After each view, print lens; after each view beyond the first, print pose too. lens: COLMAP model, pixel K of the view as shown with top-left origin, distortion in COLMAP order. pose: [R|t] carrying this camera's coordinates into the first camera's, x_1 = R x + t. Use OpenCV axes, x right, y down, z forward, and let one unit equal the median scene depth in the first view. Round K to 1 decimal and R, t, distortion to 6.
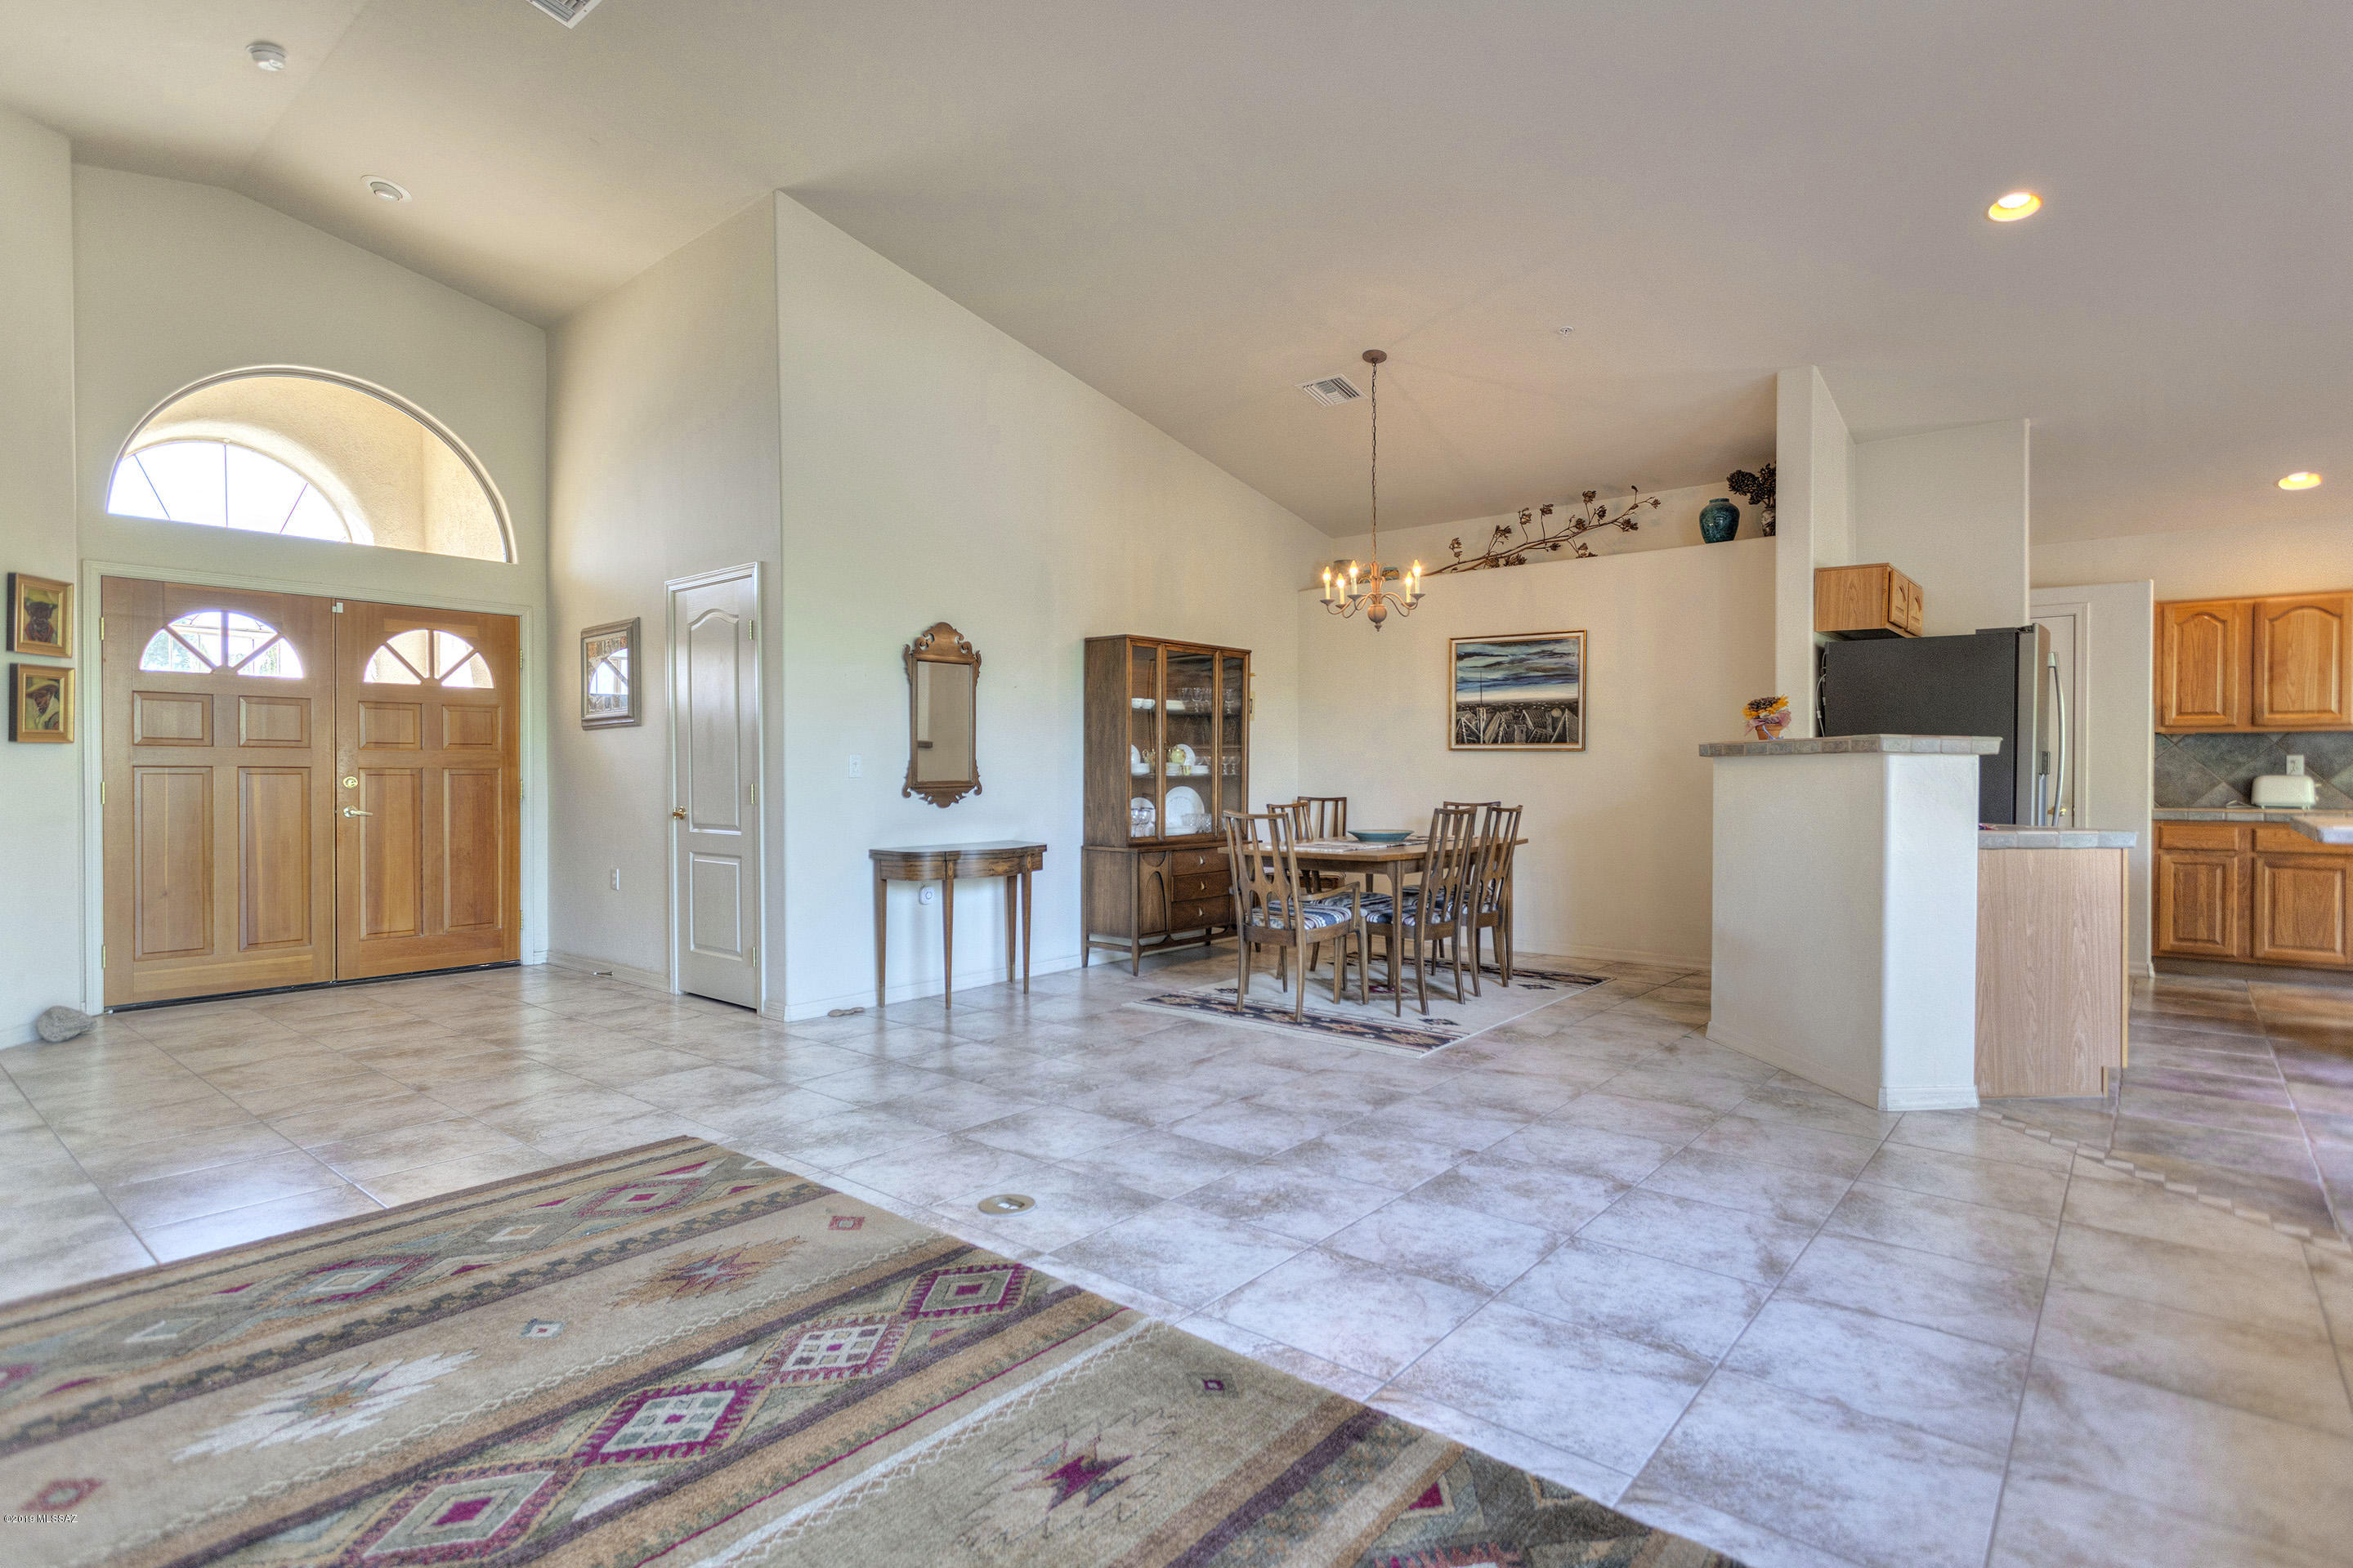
lens RADIAL K [[1181.0, 0, 1171.5], [0, 1181.0, 790.0], [0, 0, 1]] dist [-0.013691, 0.011155]
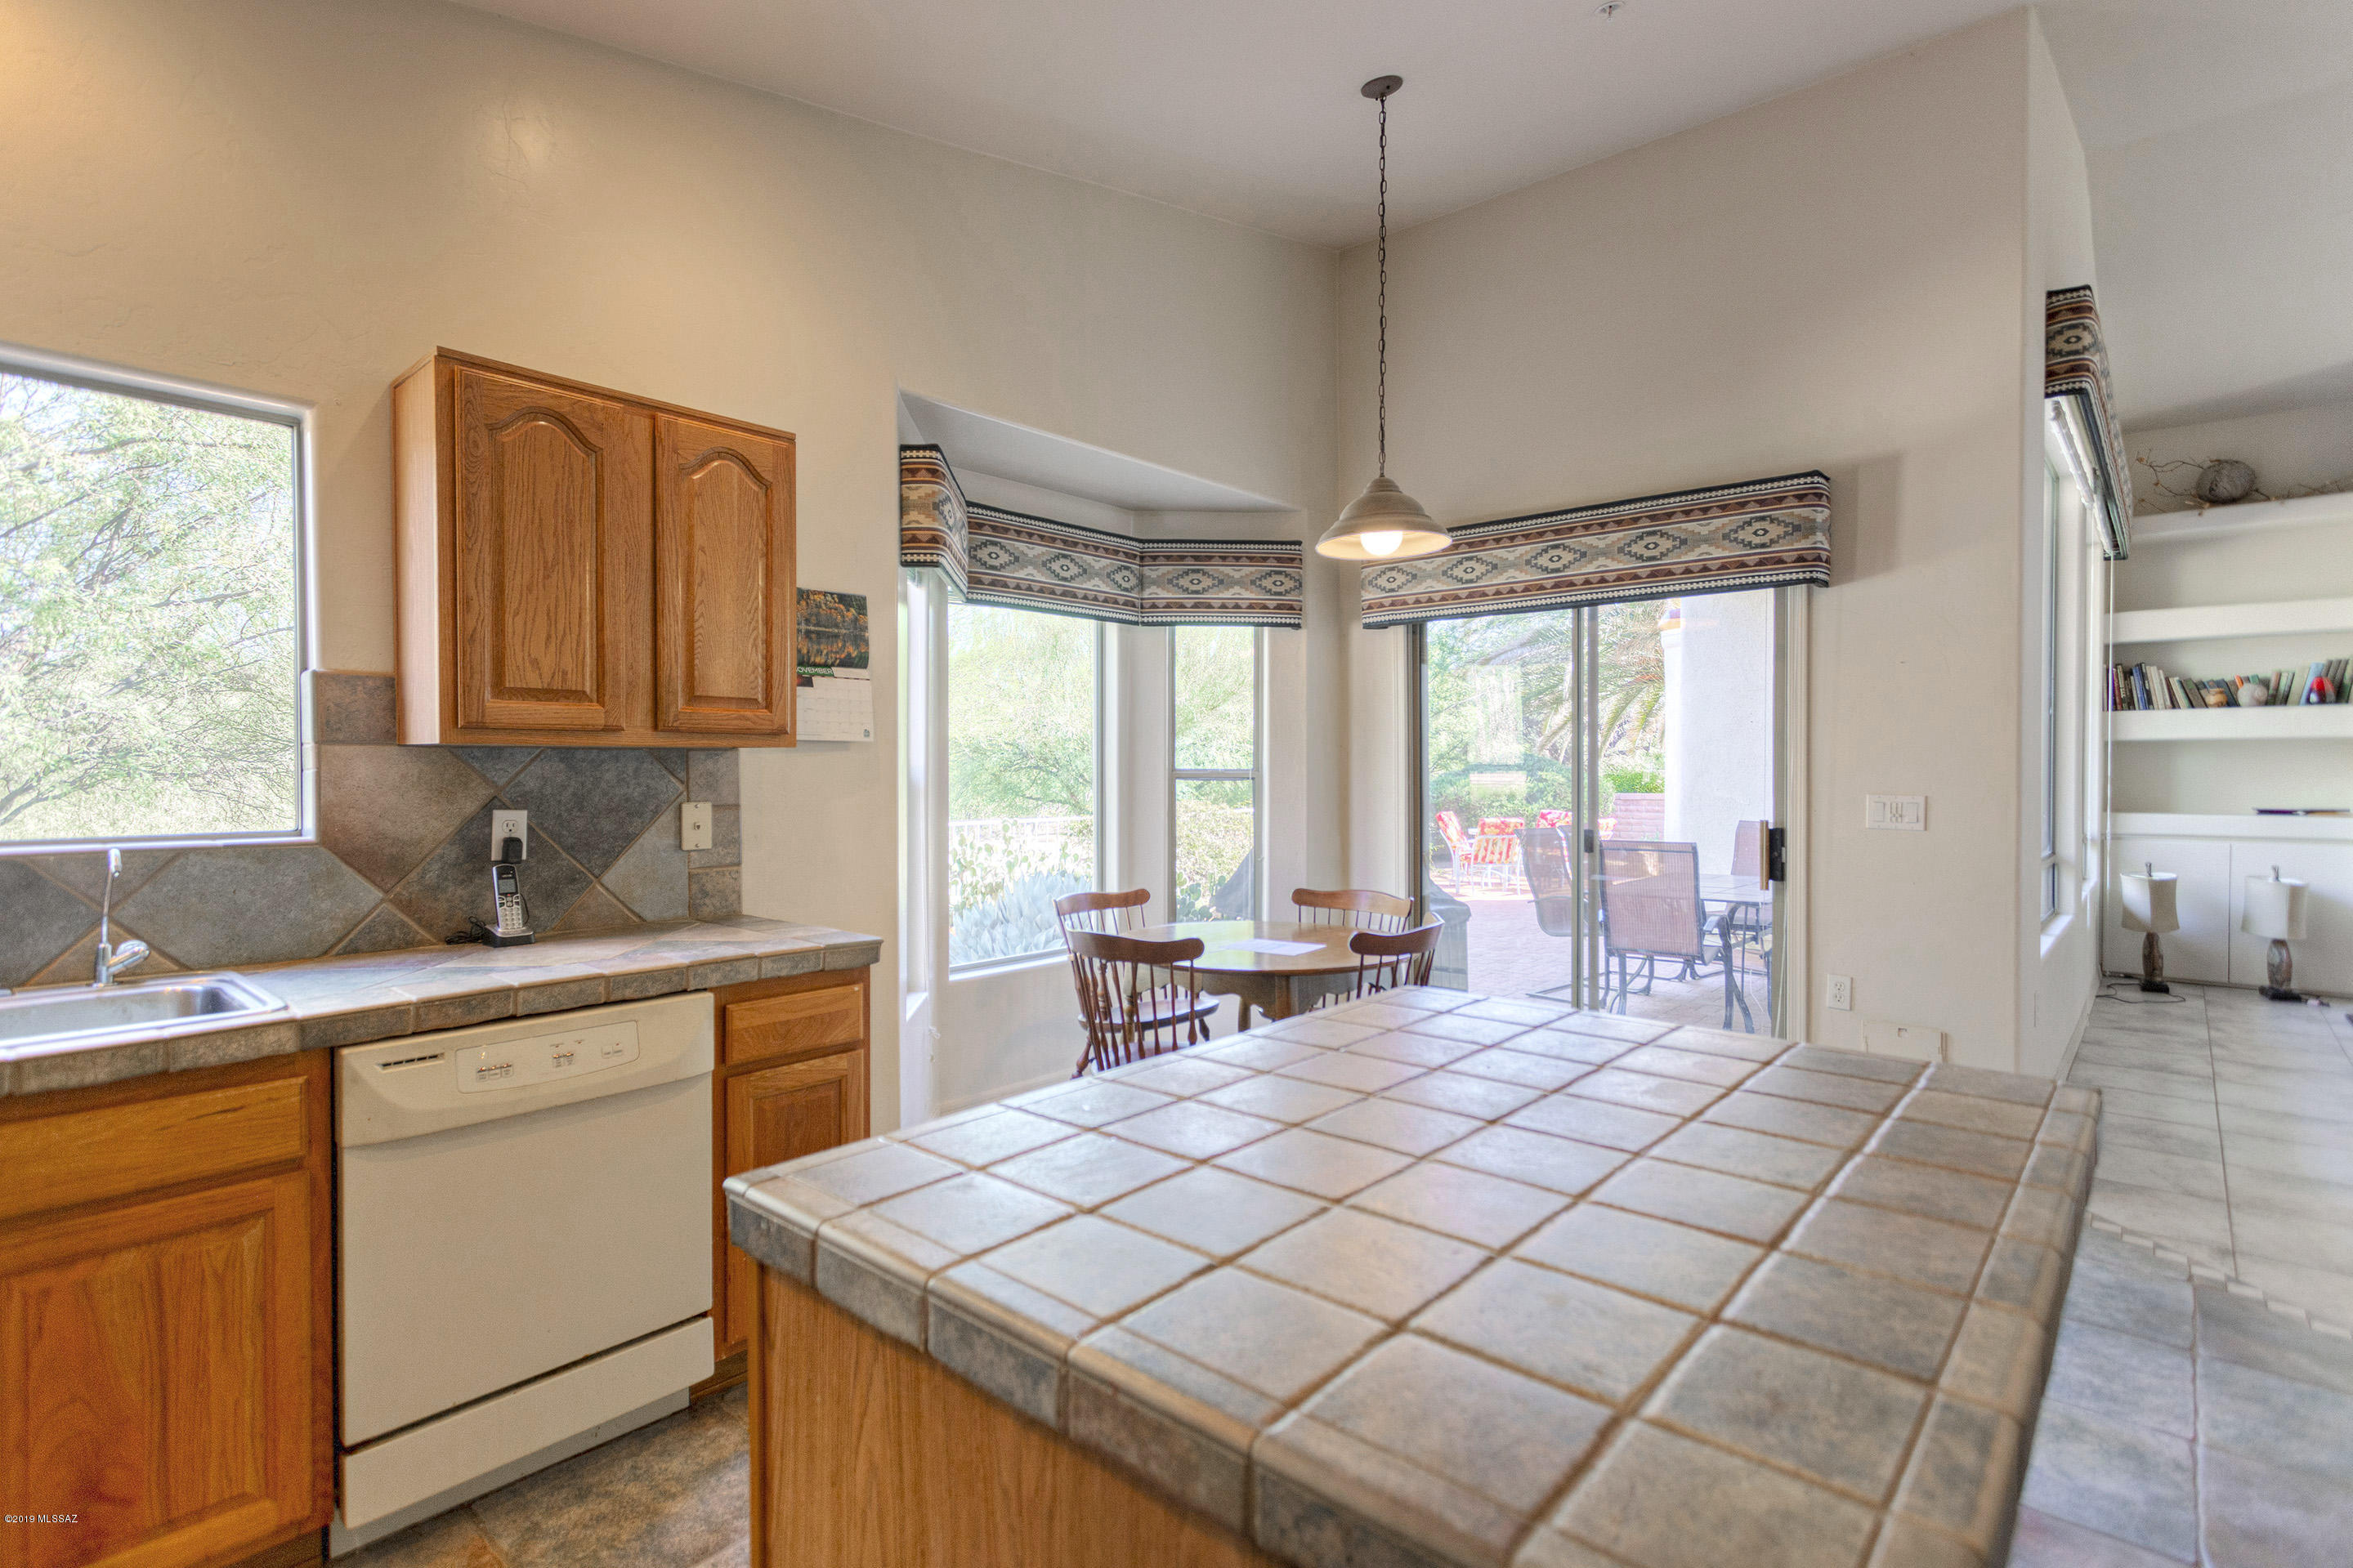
lens RADIAL K [[1112.1, 0, 1168.9], [0, 1112.1, 782.2], [0, 0, 1]] dist [0.004539, 0.000096]
pose [[-0.999416, 0.001224, 0.034139, 0.951447], [0.002257, 0.999541, 0.030226, -0.046789], [-0.034086, 0.030285, -0.998960, 1.021572]]
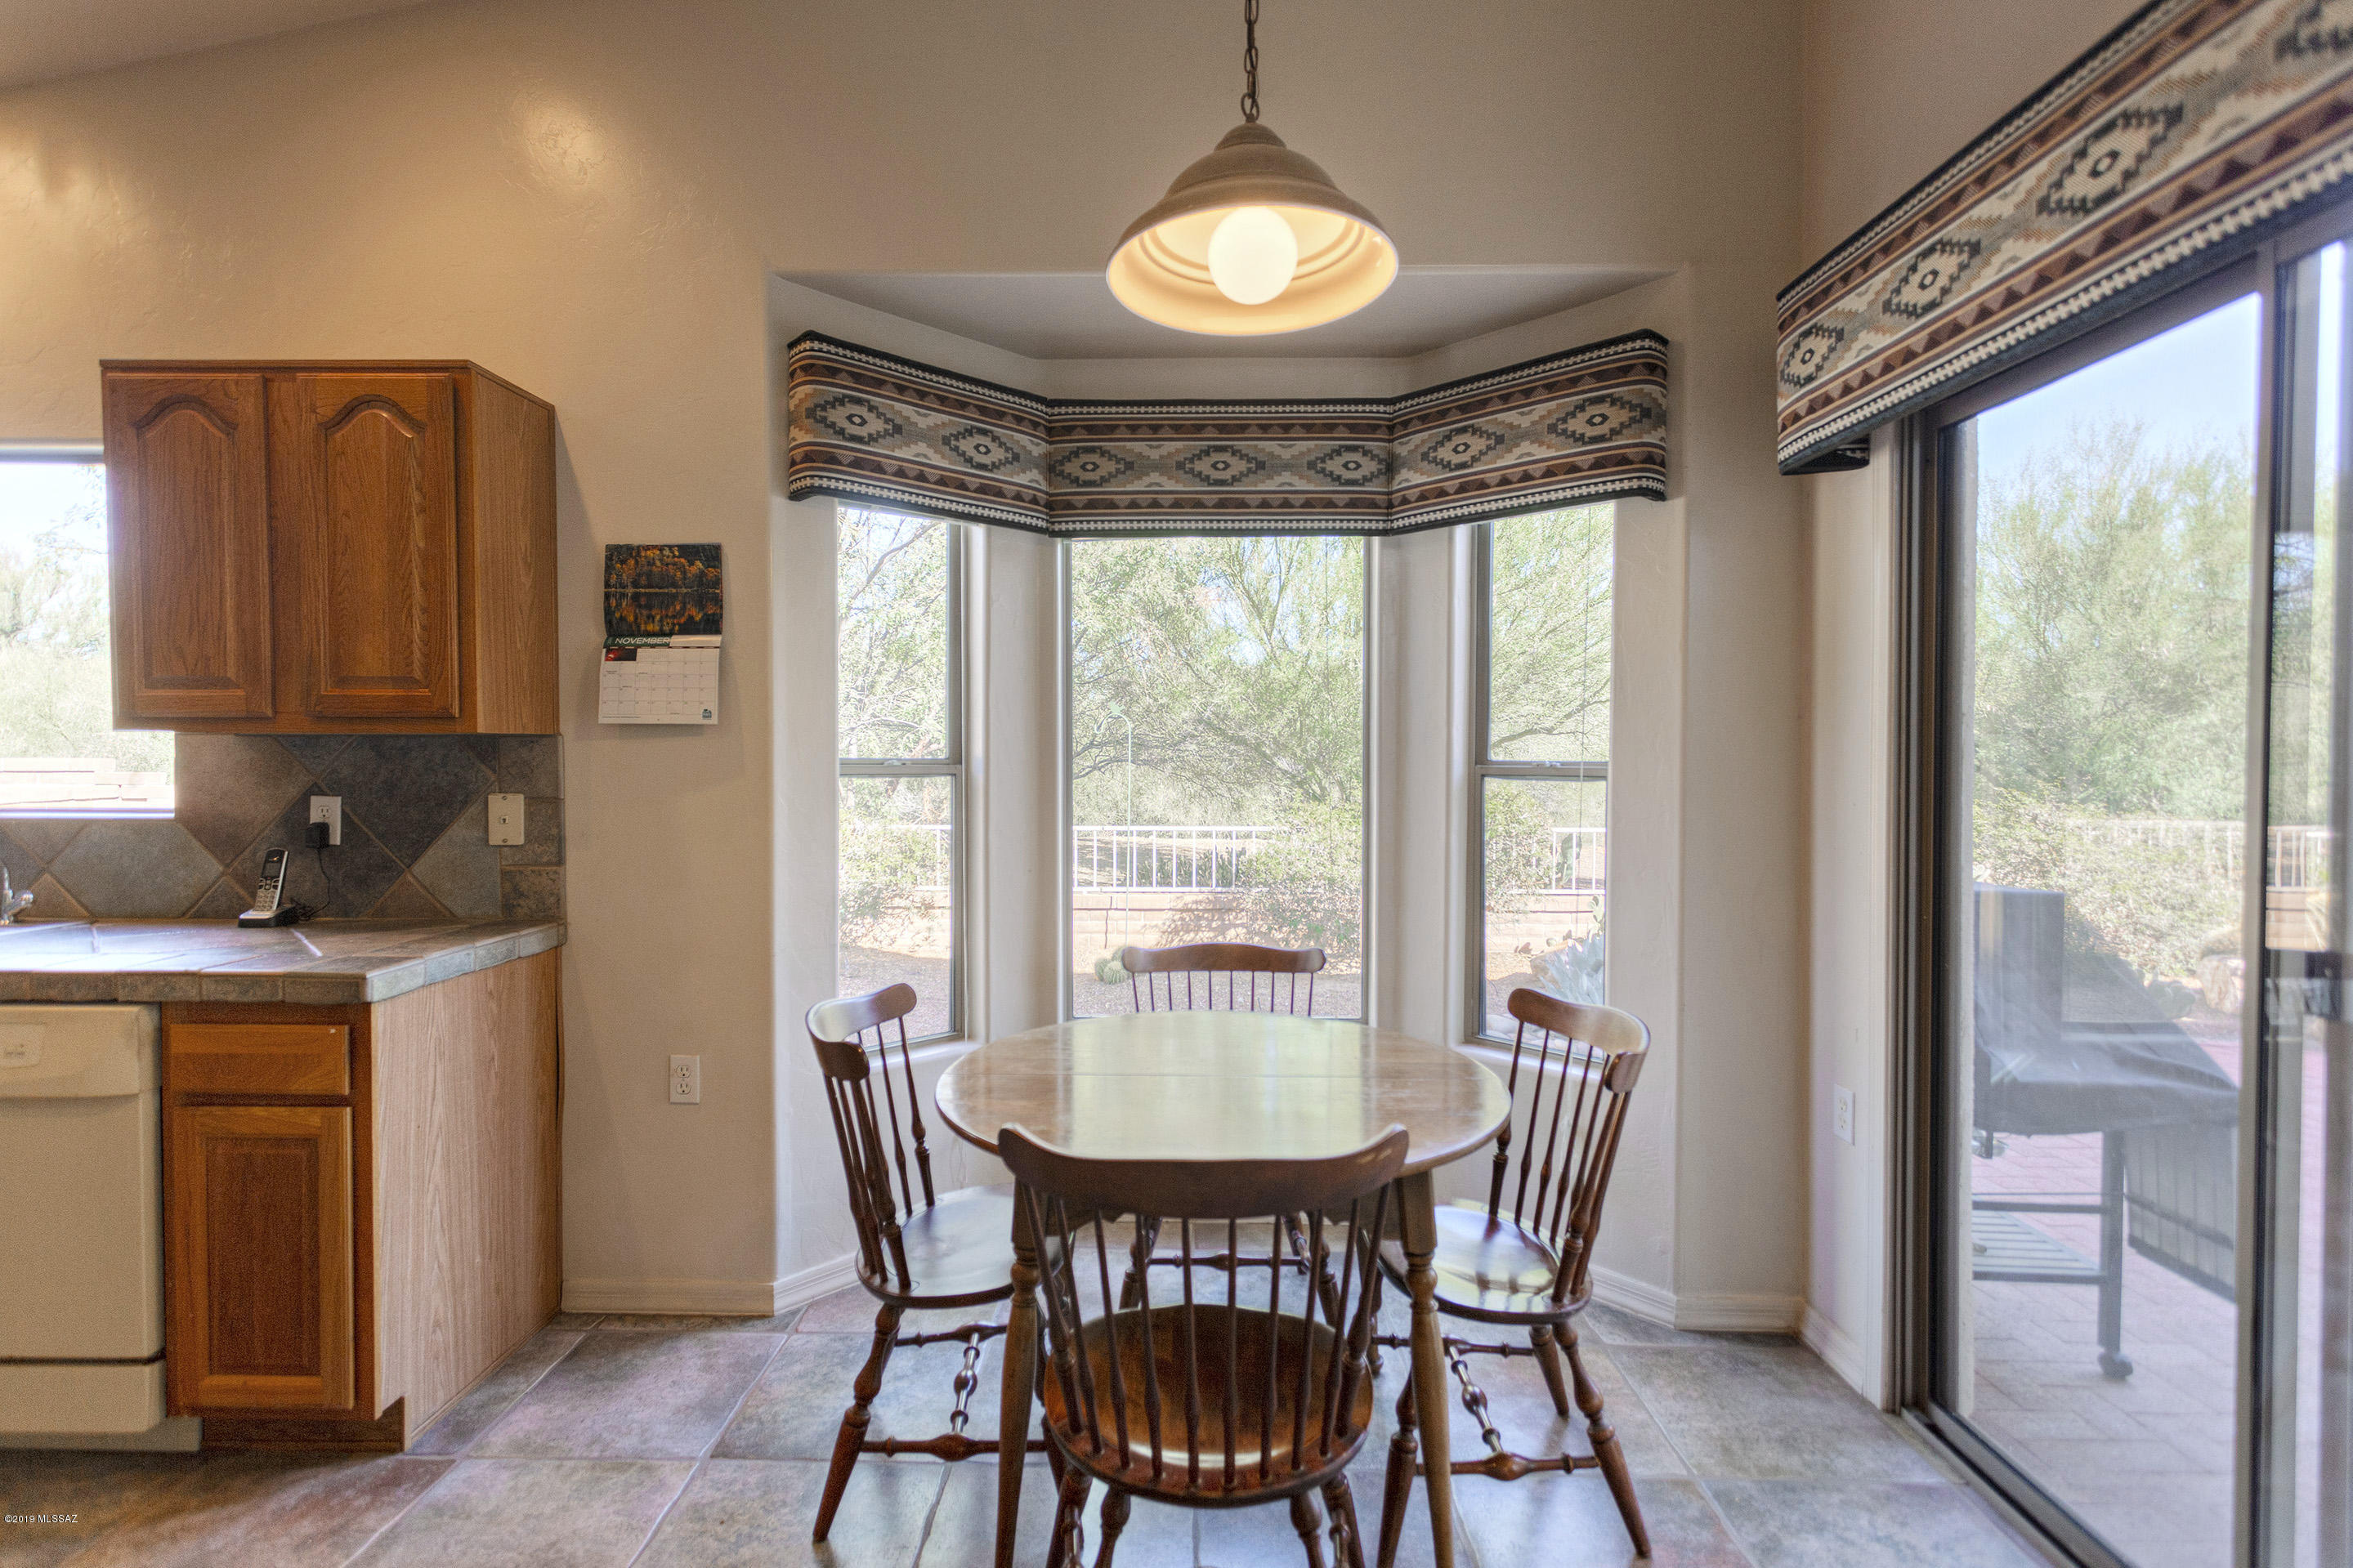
lens RADIAL K [[1112.1, 0, 1168.9], [0, 1112.1, 782.2], [0, 0, 1]] dist [0.004539, 0.000096]
pose [[-0.628598, -0.018184, 0.777518, 0.653936], [0.012032, 0.999380, 0.033100, -0.039780], [-0.777638, 0.030162, -0.627989, 0.609336]]
